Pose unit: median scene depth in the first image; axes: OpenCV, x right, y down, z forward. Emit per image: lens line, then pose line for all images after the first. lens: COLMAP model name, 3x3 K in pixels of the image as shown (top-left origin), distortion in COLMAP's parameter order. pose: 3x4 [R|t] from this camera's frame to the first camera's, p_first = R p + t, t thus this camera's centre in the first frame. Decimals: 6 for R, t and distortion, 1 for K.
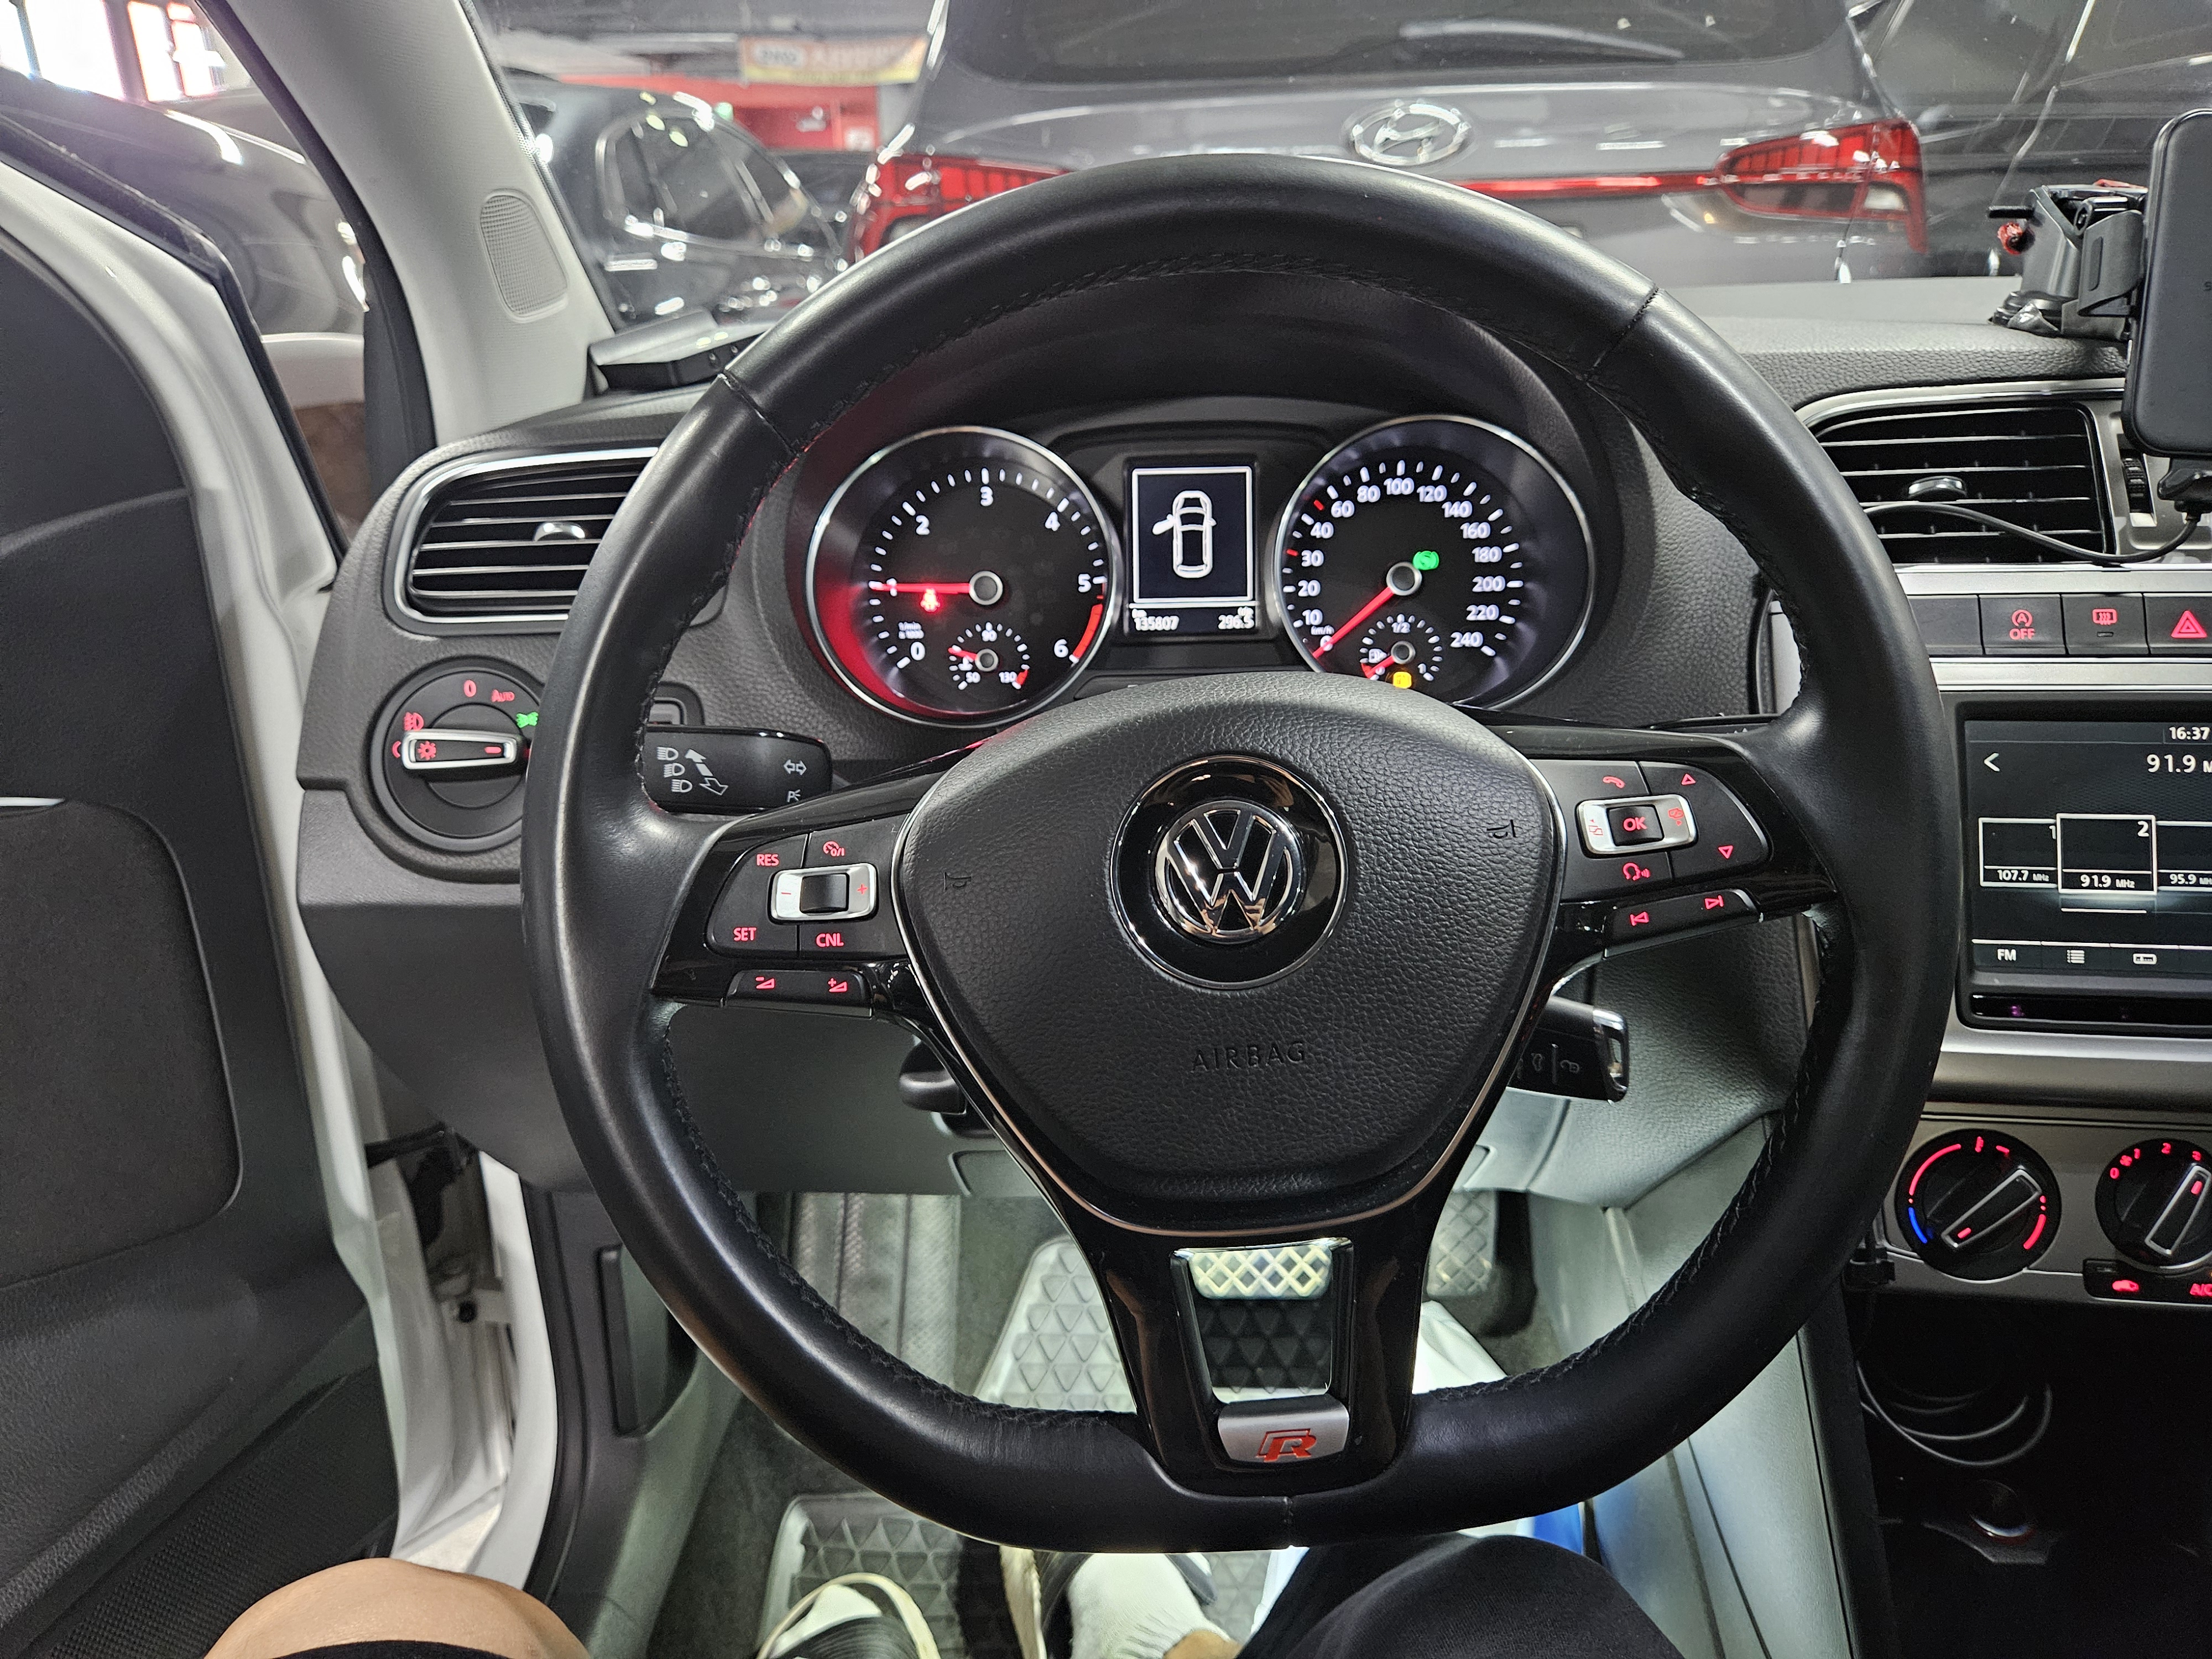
lens RADIAL K [[1480.4, 0, 1084.4], [0, 1480.4, 841.4], [0, 0, 1]] dist [0.046496, -0.048584]
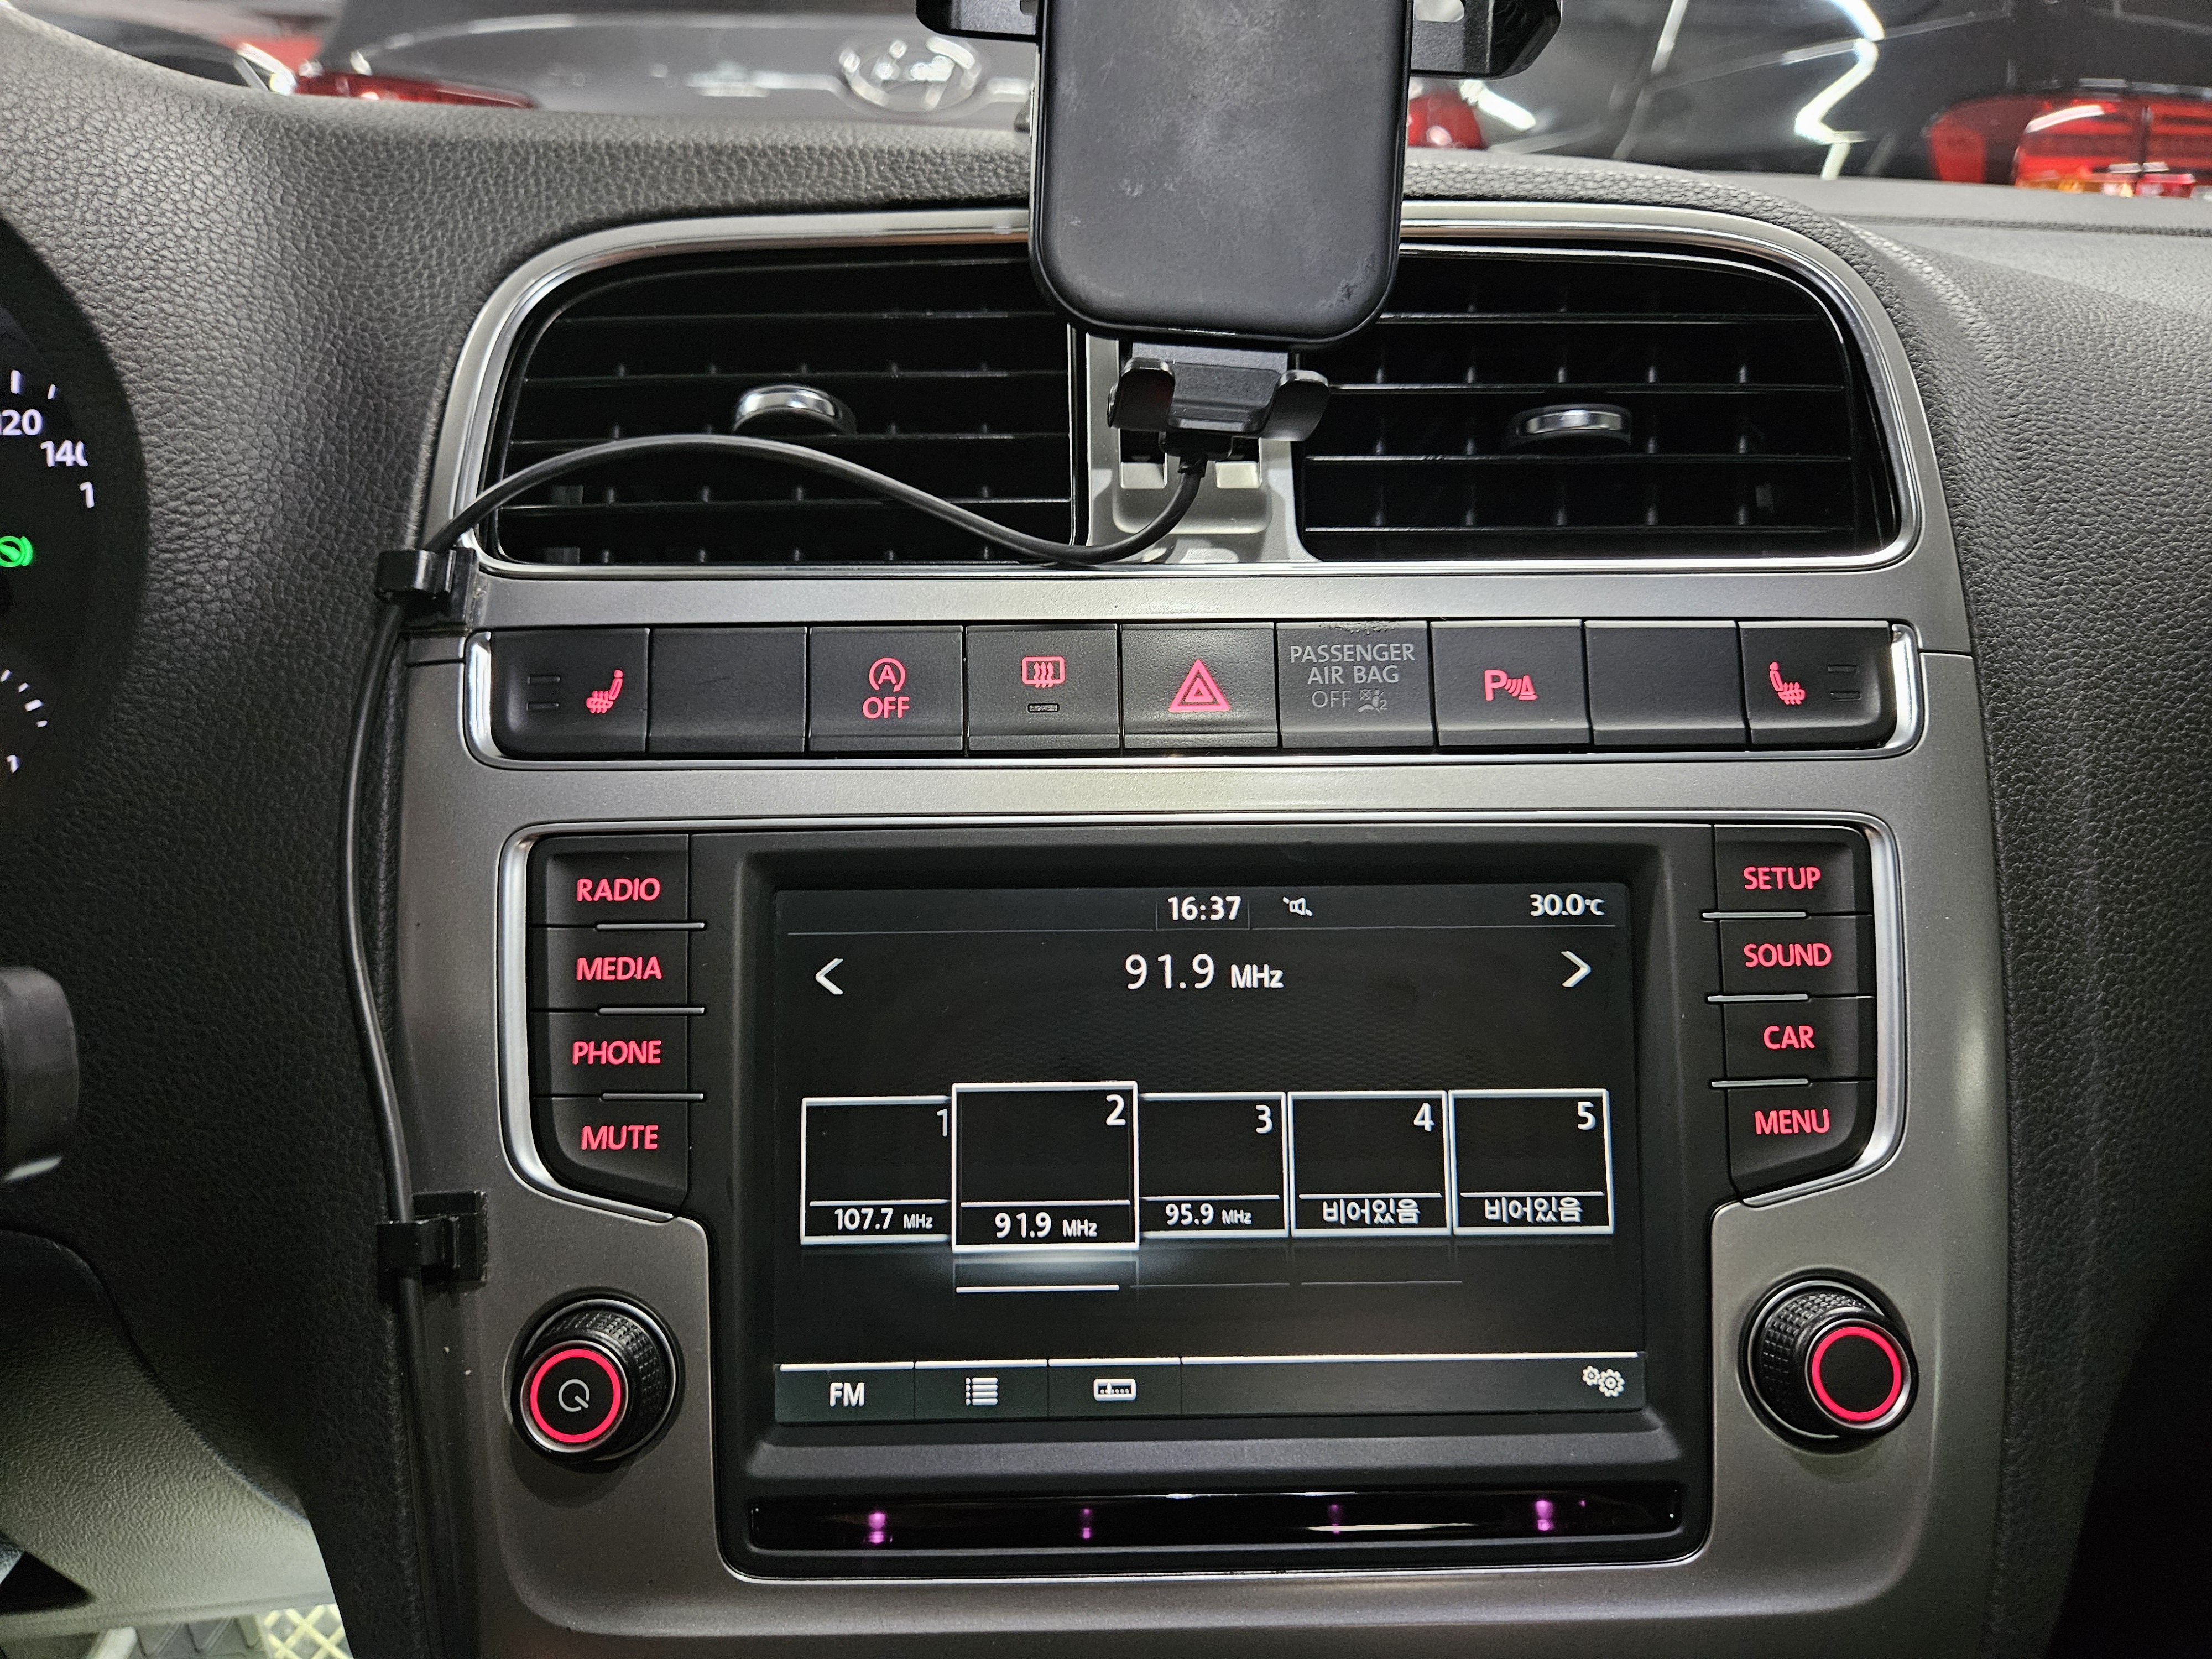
lens RADIAL K [[1480.4, 0, 1104.1], [0, 1480.4, 826.8], [0, 0, 1]] dist [0.046496, -0.048584]
pose [[0.985134, -0.027350, 0.169594, 0.511488], [0.030055, 0.999458, -0.013404, -0.076341], [-0.169135, 0.018302, 0.985423, 0.431819]]
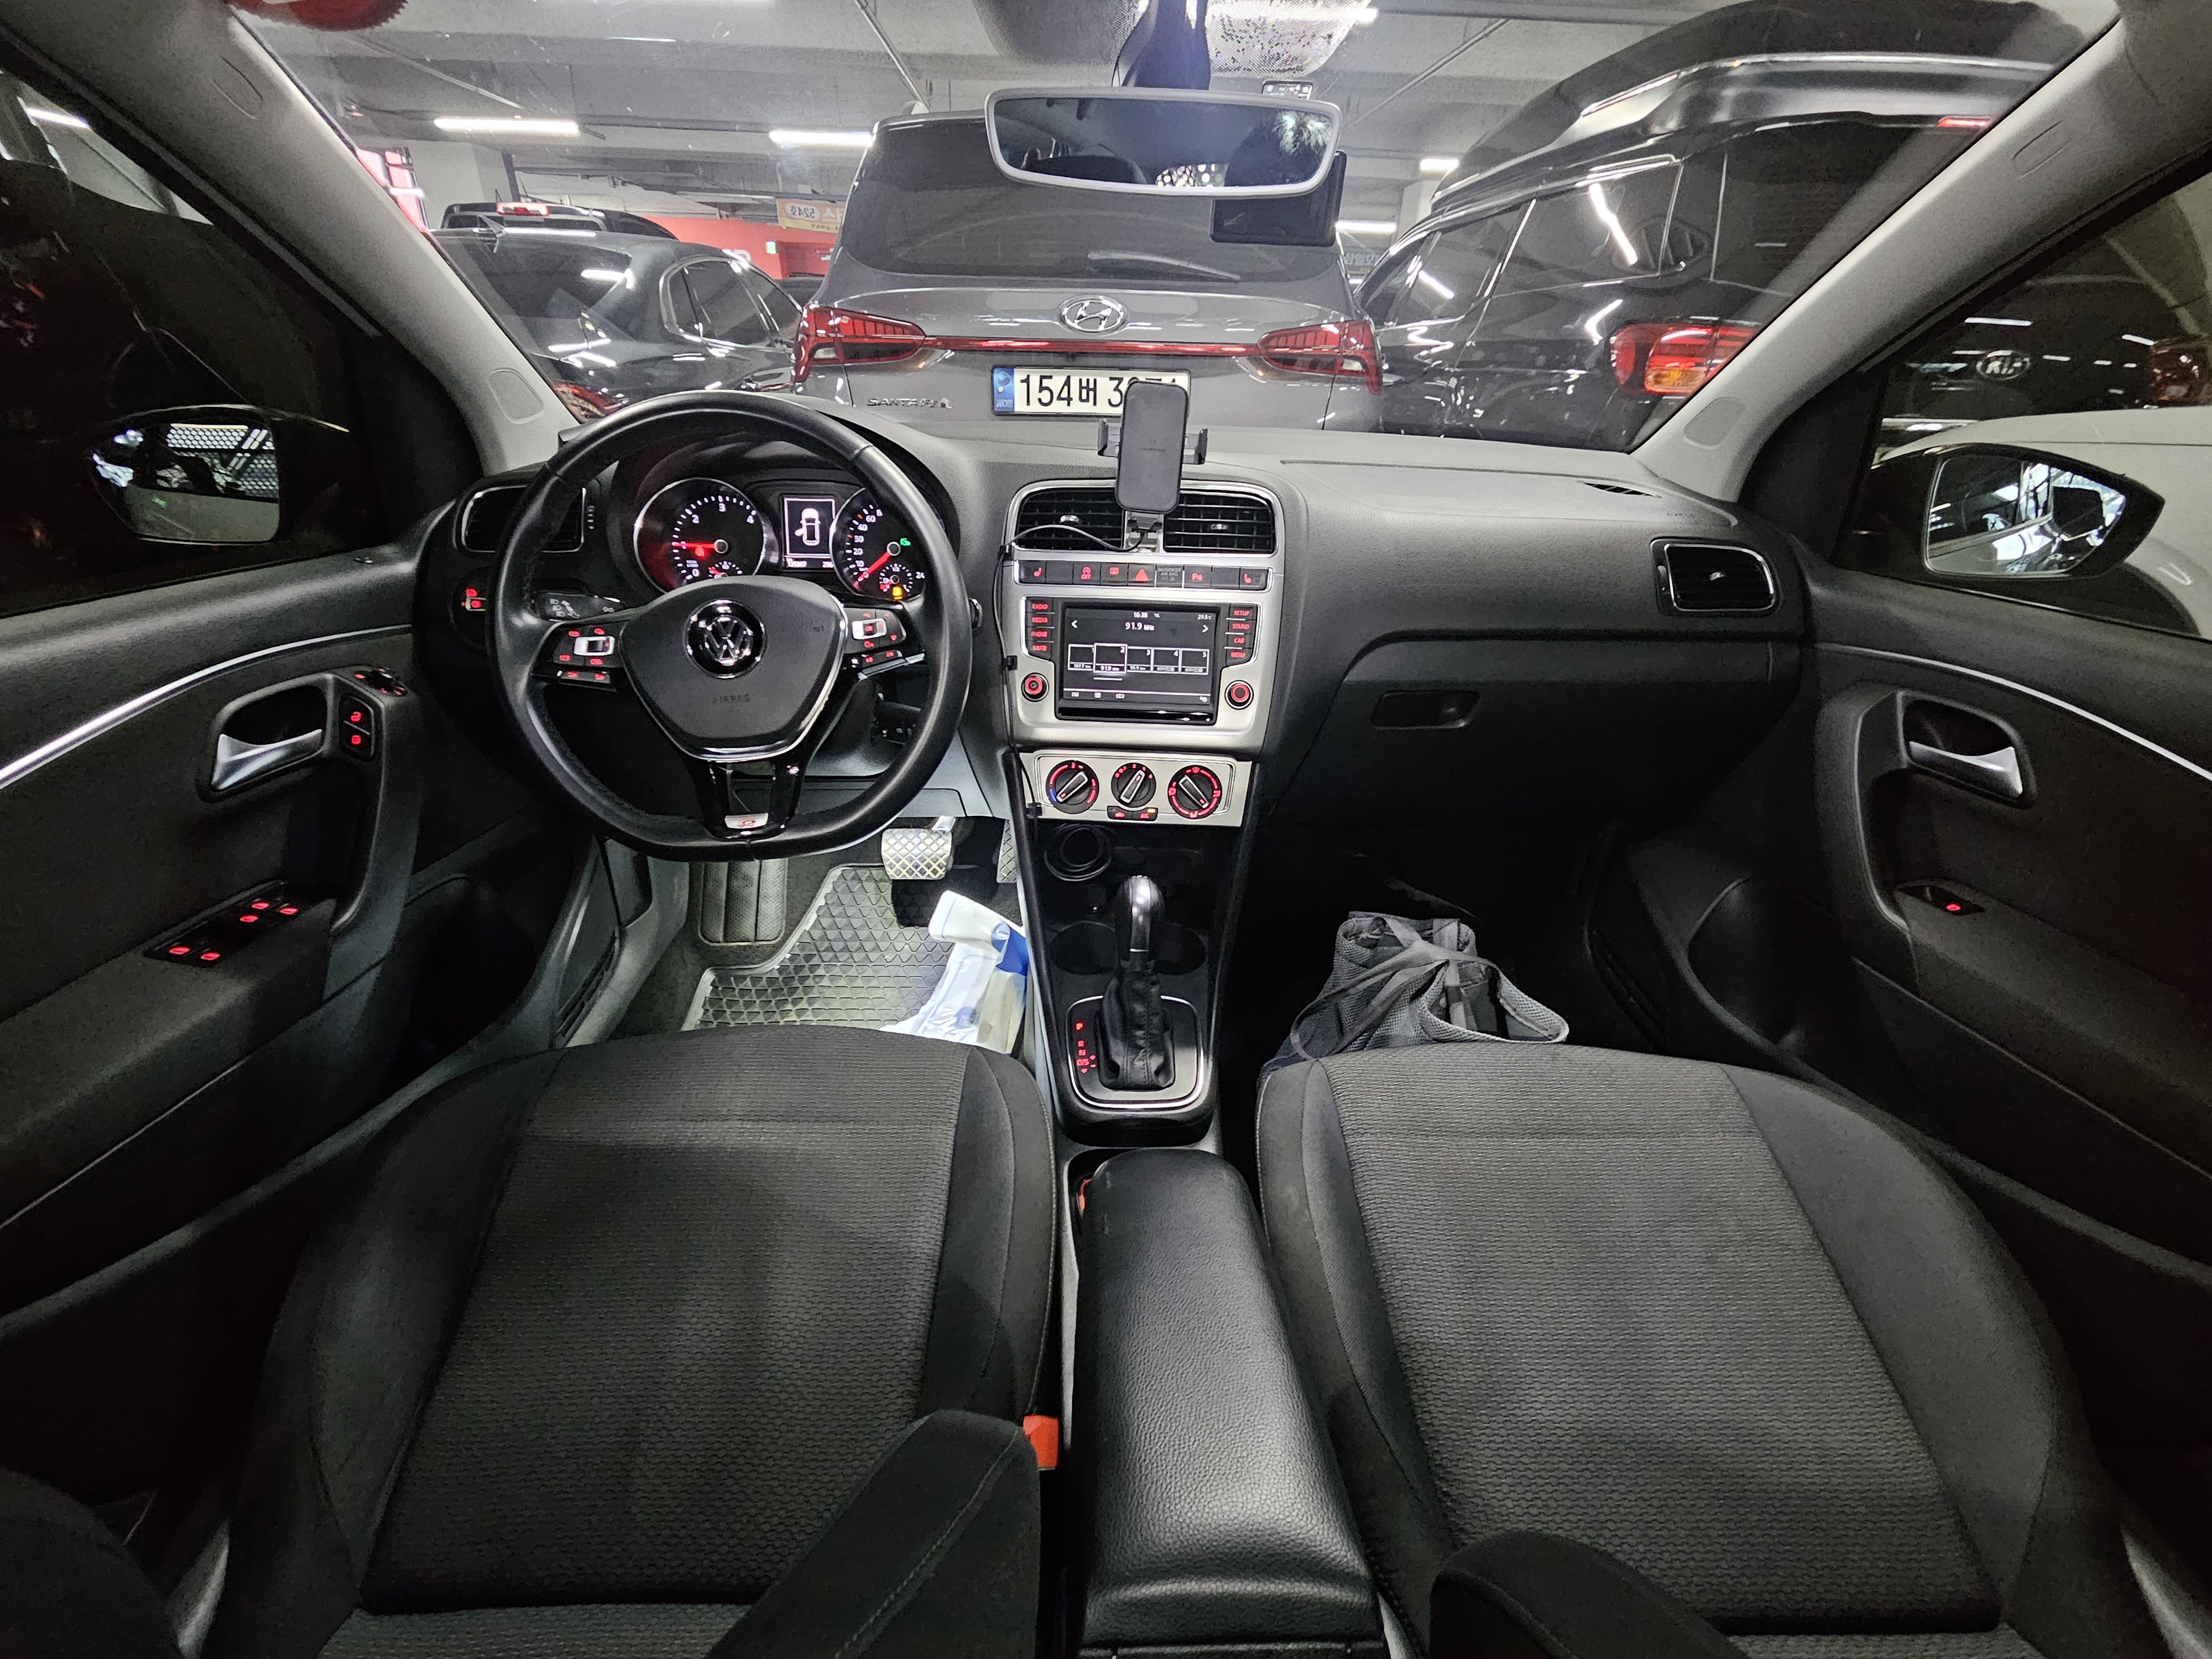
lens RADIAL K [[909.9, 0, 1119.9], [0, 909.9, 850.3], [0, 0, 1]] dist [-0.015055, 0.000792]
pose [[0.995194, 0.007046, 0.097671, 0.441116], [-0.019621, 0.991530, 0.128391, 0.118762], [-0.095939, -0.129690, 0.986902, -0.589350]]
